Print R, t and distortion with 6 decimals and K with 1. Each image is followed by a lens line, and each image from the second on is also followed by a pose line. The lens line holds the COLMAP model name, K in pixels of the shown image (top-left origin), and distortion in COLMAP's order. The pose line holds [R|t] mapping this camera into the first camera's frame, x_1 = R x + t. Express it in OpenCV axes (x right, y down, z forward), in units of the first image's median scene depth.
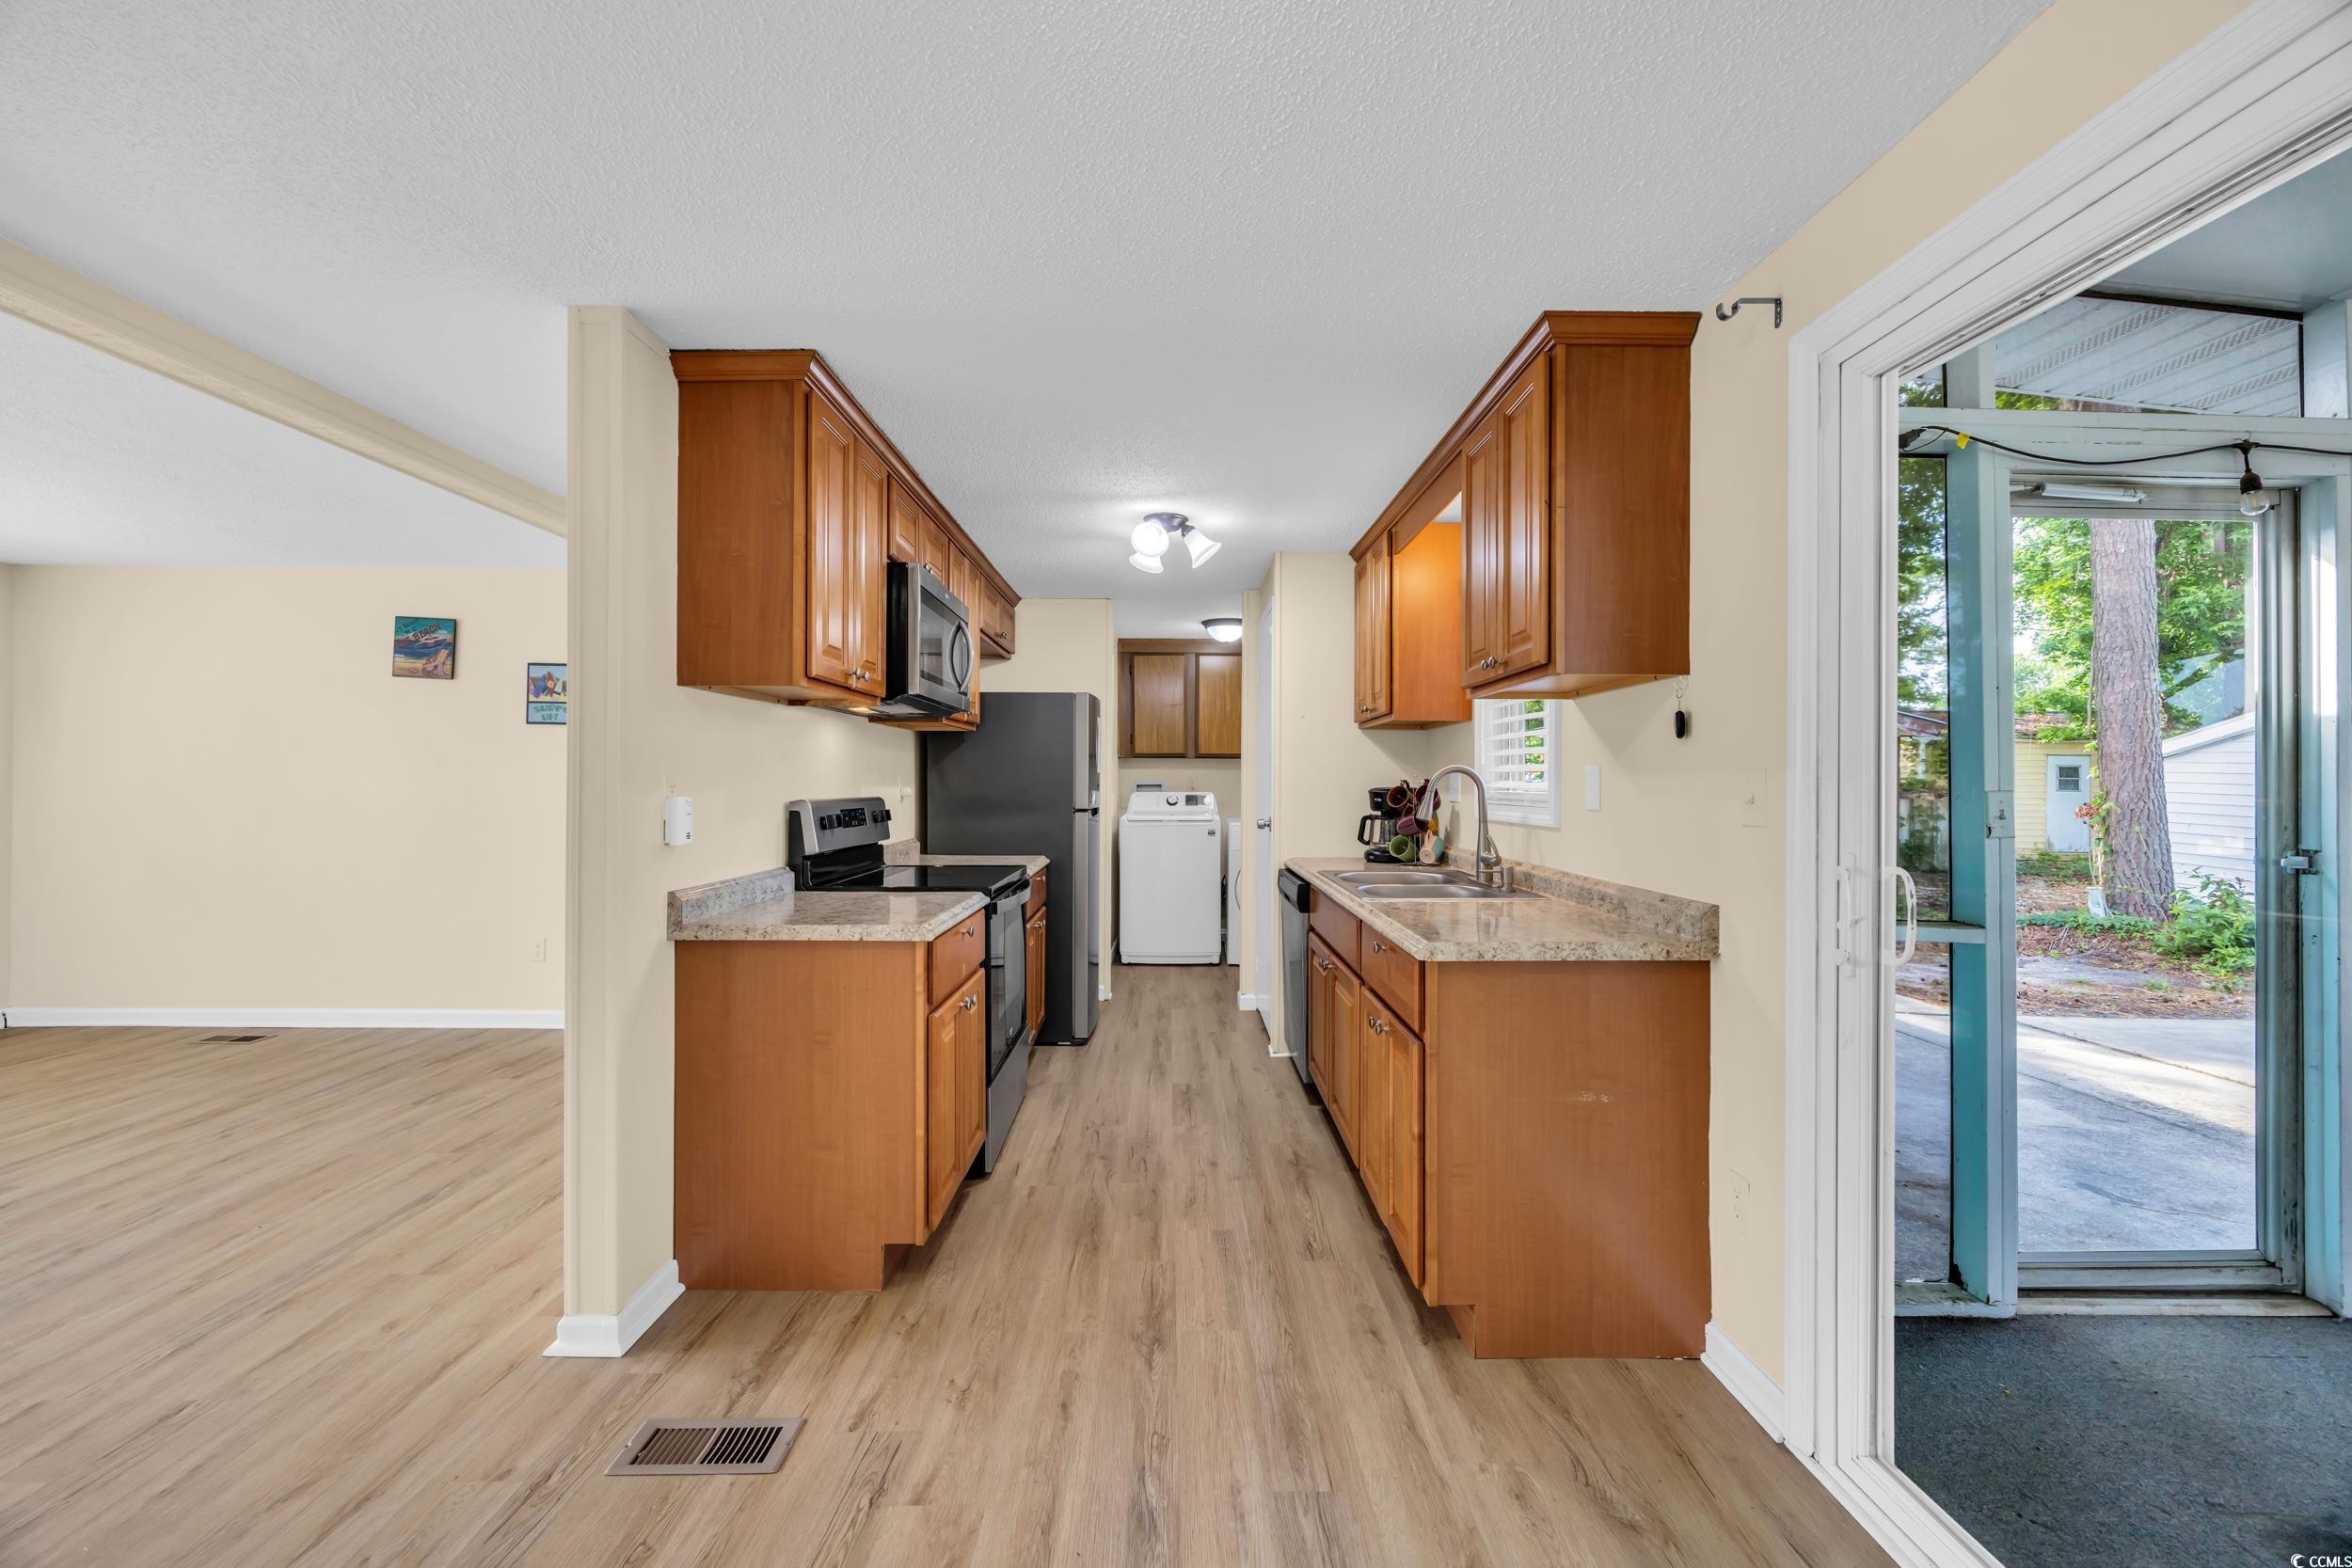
lens RADIAL K [[904.4, 0, 1163.4], [0, 904.4, 795.0], [0, 0, 1]] dist [0.003888, -0.000352]
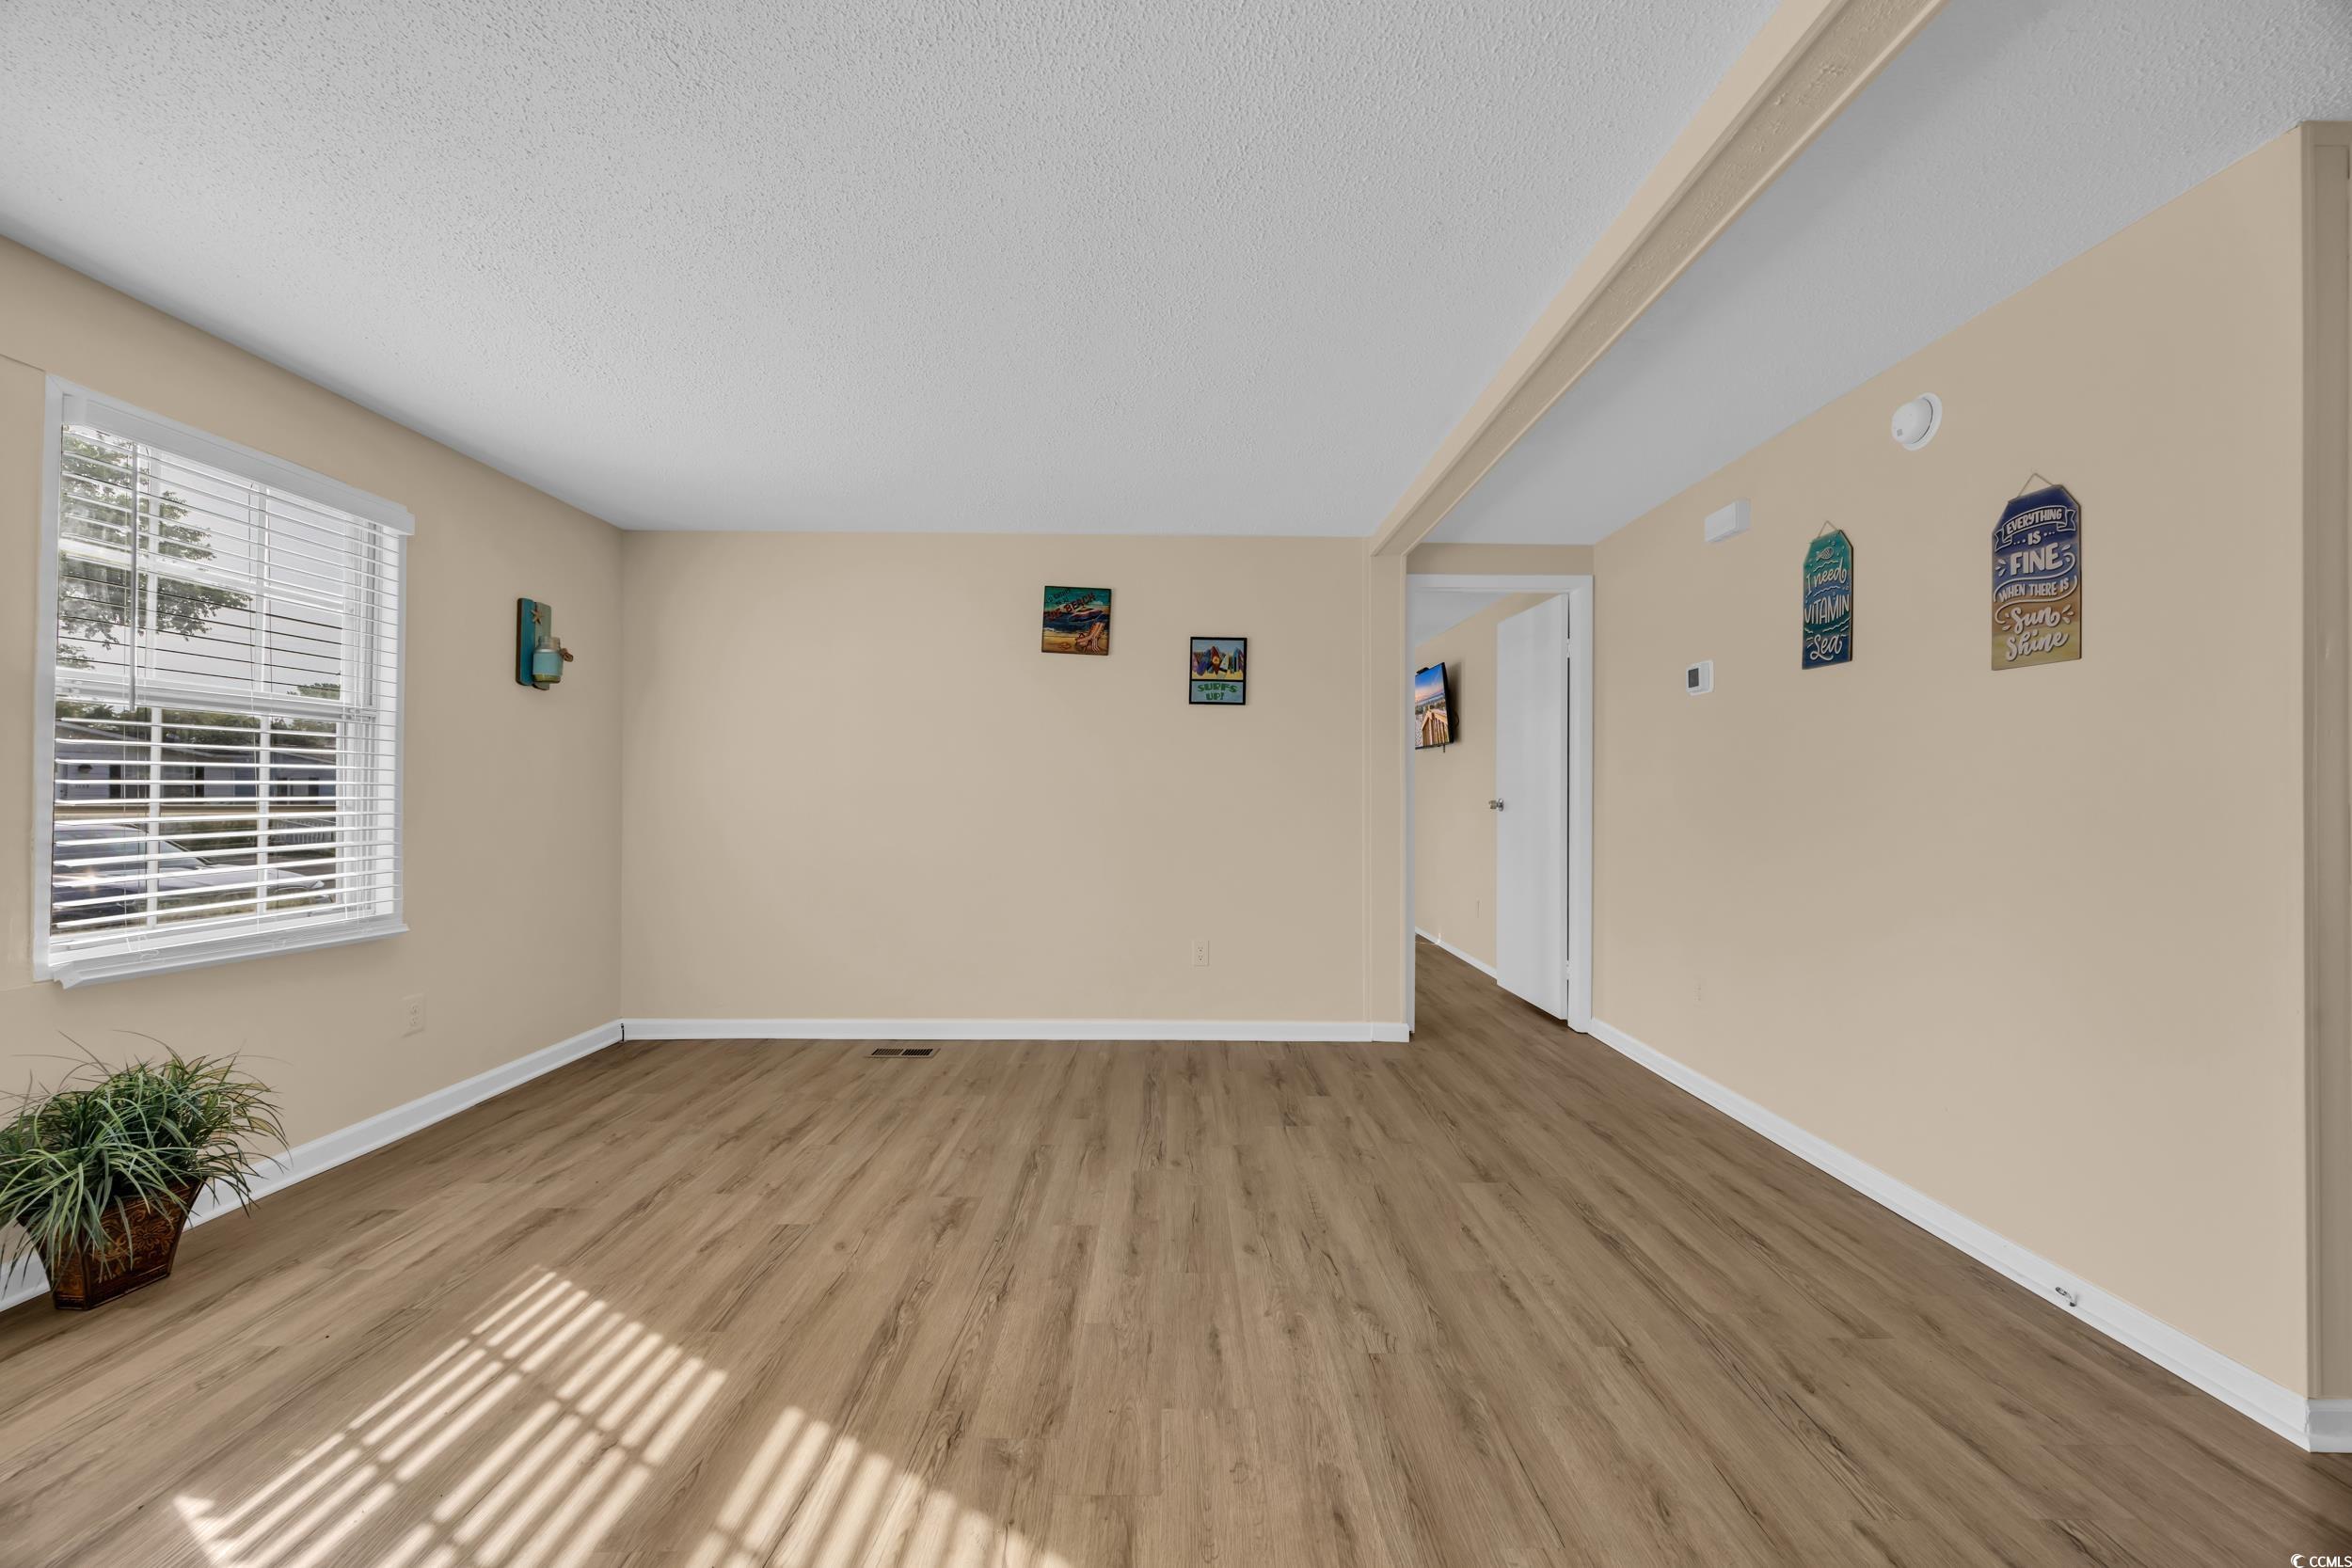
lens RADIAL K [[904.4, 0, 1181.8], [0, 904.4, 791.9], [0, 0, 1]] dist [0.003888, -0.000352]
pose [[0.999933, -0.000074, 0.011586, -0.728068], [0.000363, 0.999688, -0.024983, 0.032725], [-0.011581, 0.024986, 0.999621, 0.097253]]
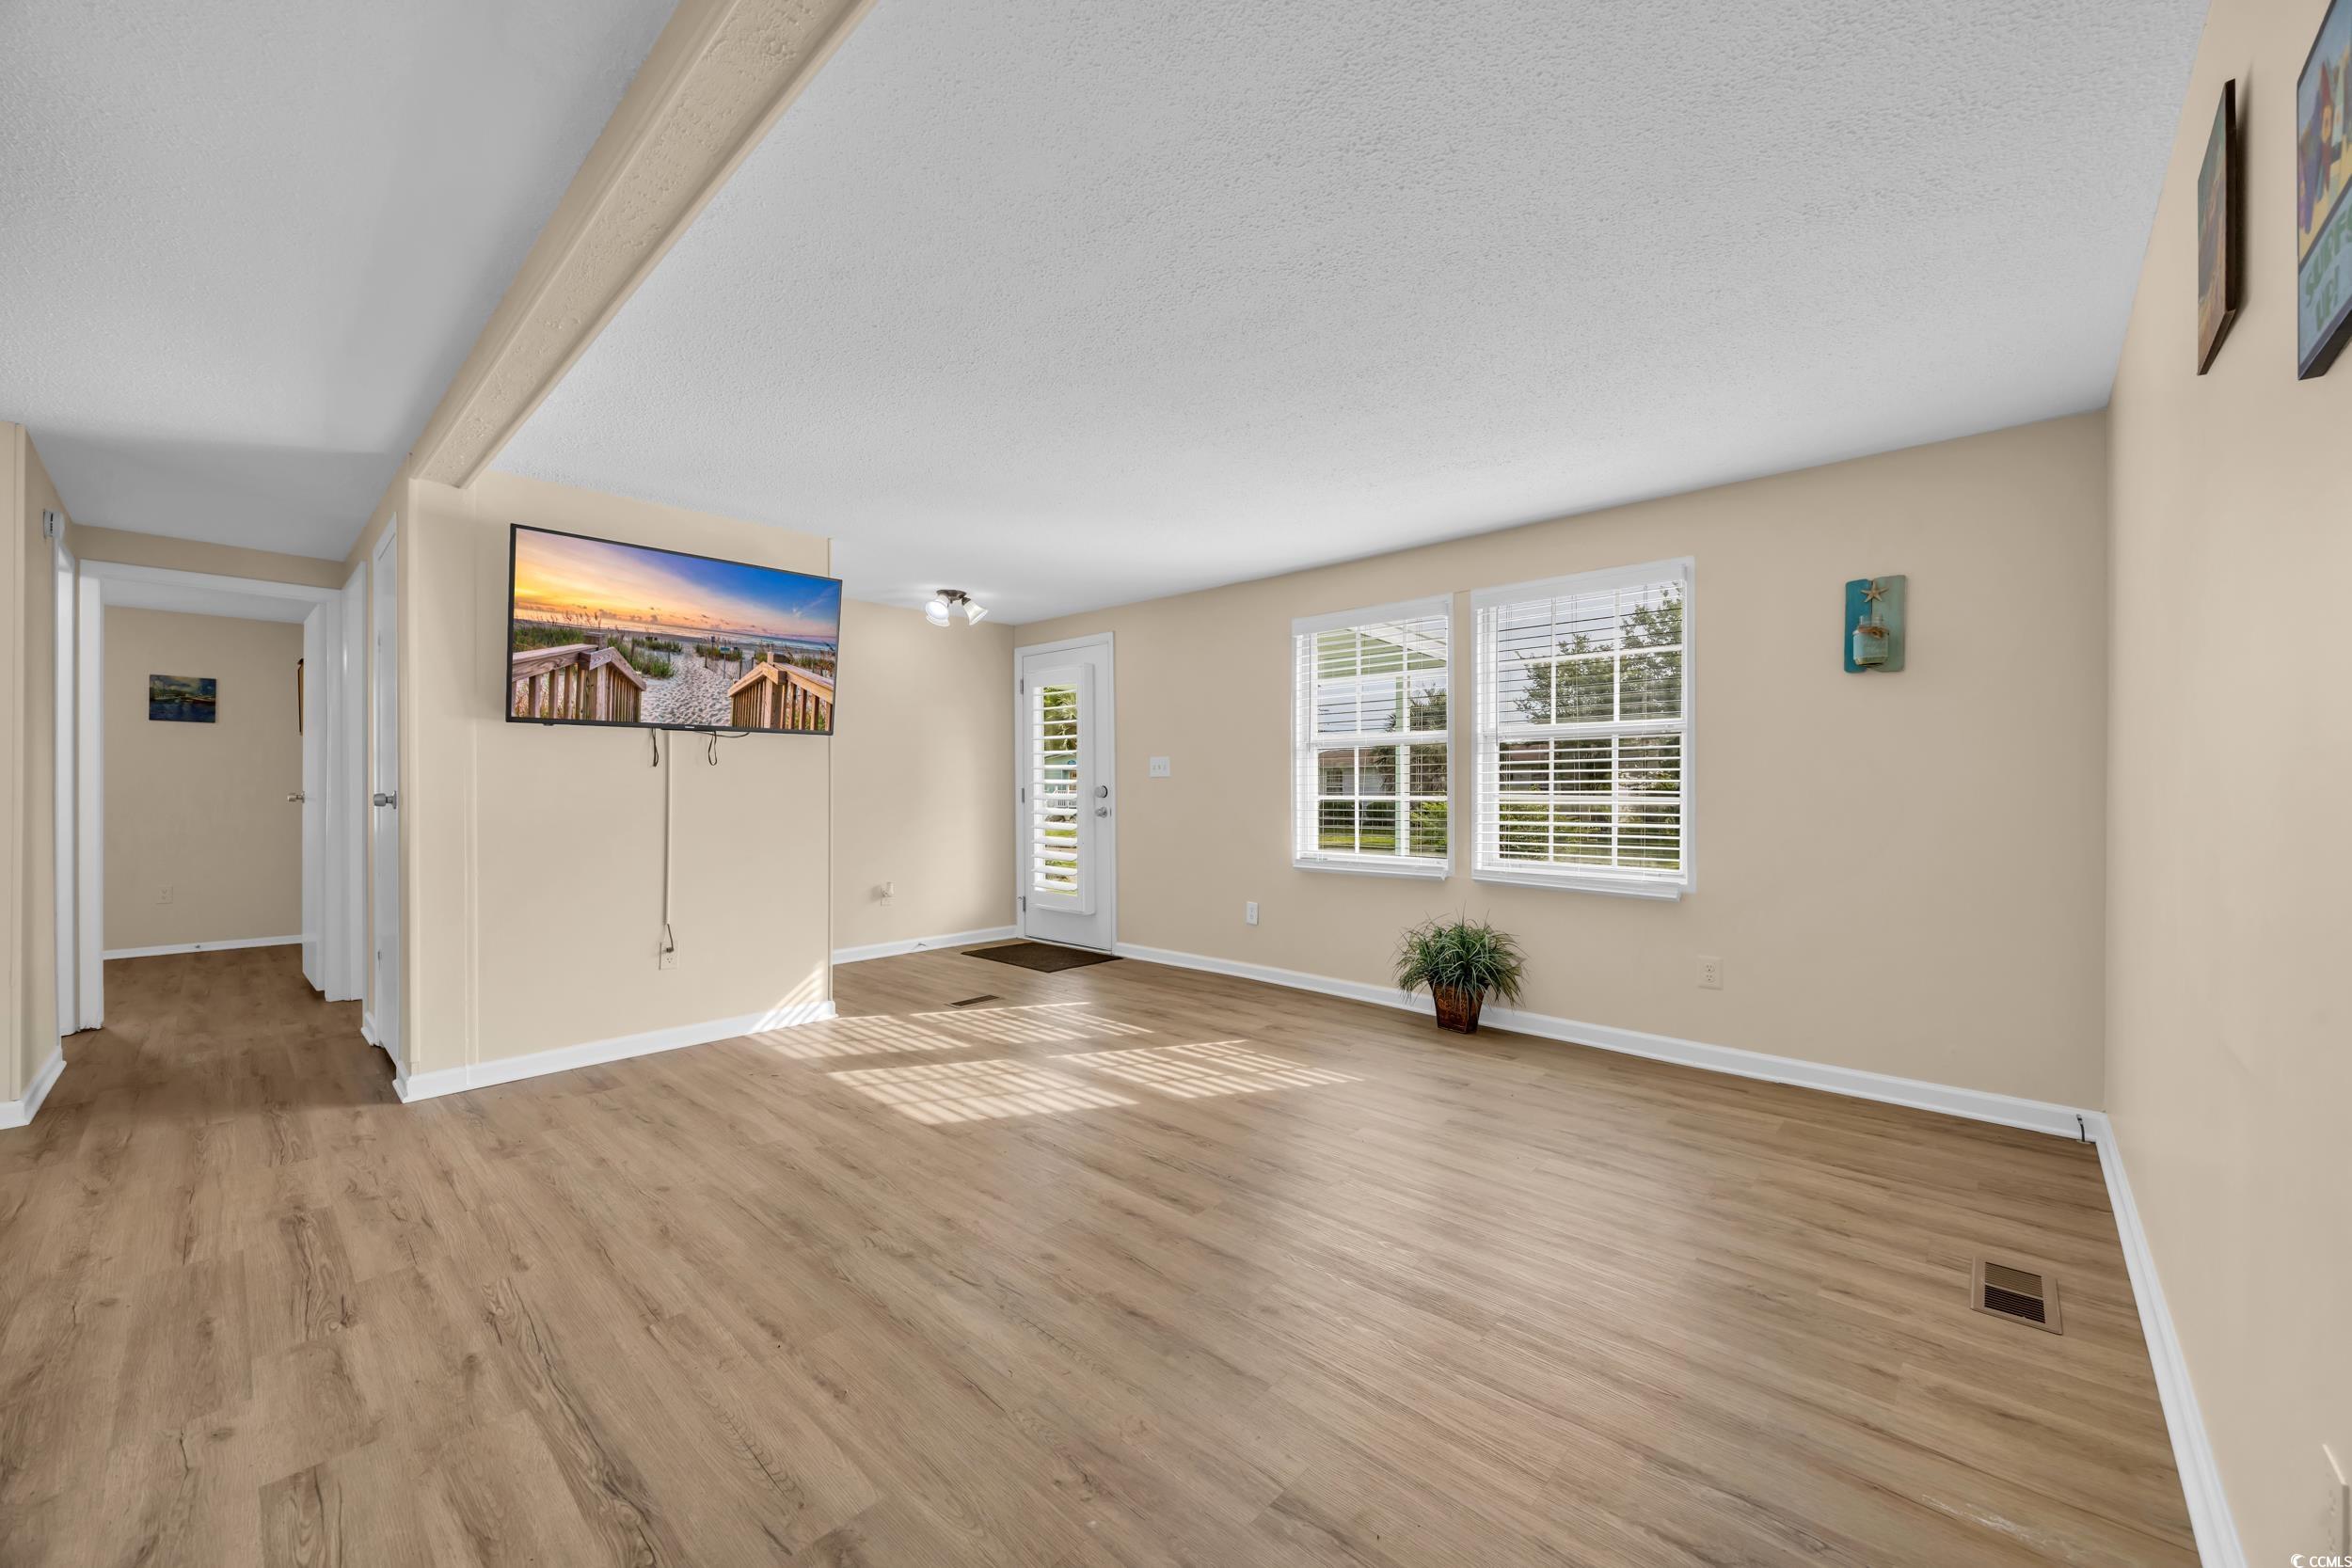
lens RADIAL K [[904.4, 0, 1174.5], [0, 904.4, 778.5], [0, 0, 1]] dist [0.003888, -0.000352]
pose [[-0.685216, -0.013043, -0.728224, -0.386109], [-0.014807, 0.999882, -0.003976, 0.018653], [0.728190, 0.008059, -0.685328, 0.955687]]
